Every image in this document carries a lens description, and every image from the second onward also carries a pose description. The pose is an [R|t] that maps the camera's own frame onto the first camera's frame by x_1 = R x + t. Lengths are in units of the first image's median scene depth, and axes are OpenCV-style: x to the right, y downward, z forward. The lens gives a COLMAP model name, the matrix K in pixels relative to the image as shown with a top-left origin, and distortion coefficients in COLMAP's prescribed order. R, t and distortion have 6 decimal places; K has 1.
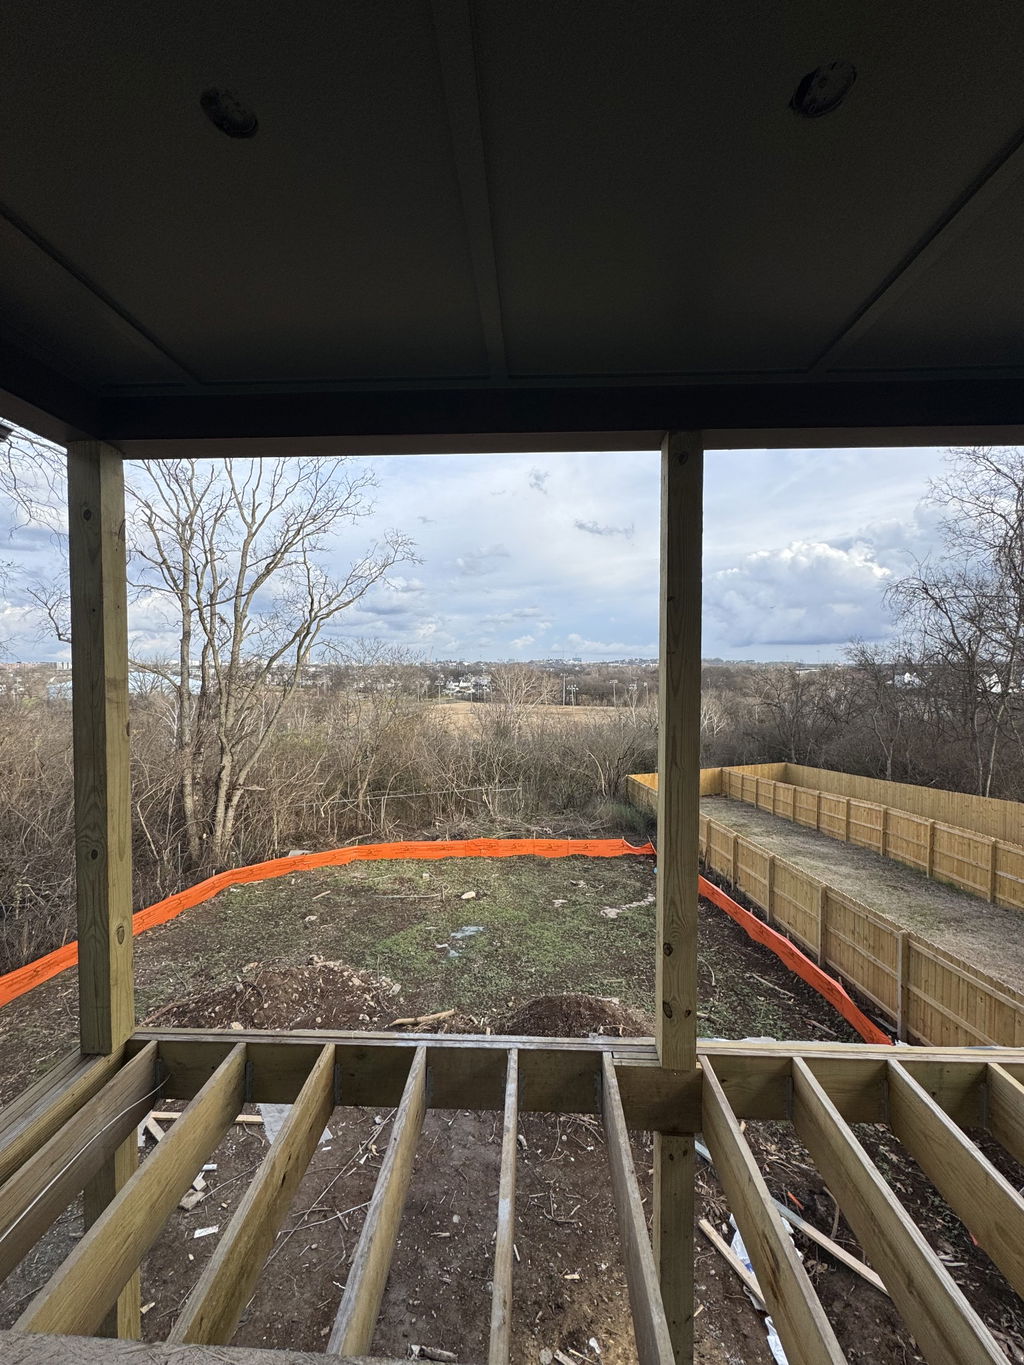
lens RADIAL K [[546.2, 0, 509.4], [0, 546.2, 682.0], [0, 0, 1]] dist [-0.002688, -0.000096]
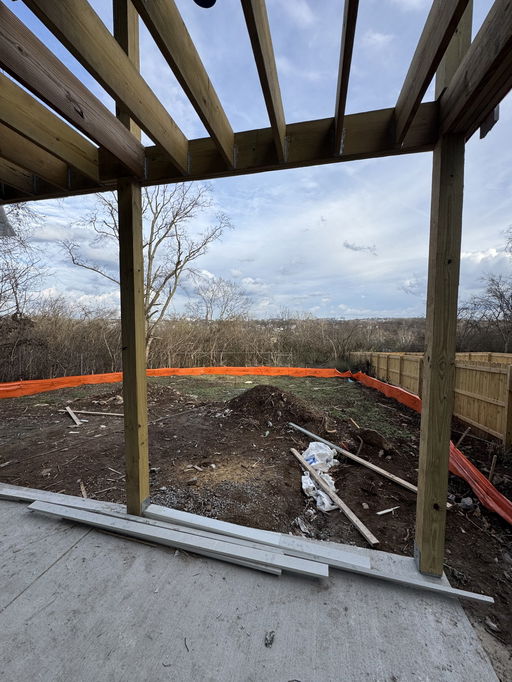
lens RADIAL K [[273.1, 0, 253.5], [0, 273.1, 341.4], [0, 0, 1]] dist [0.002217, 0.000056]
pose [[0.981565, 0.017047, -0.190367, 0.113172], [-0.008802, 0.998990, 0.044073, 0.160264], [0.190926, -0.041585, 0.980723, 0.007514]]
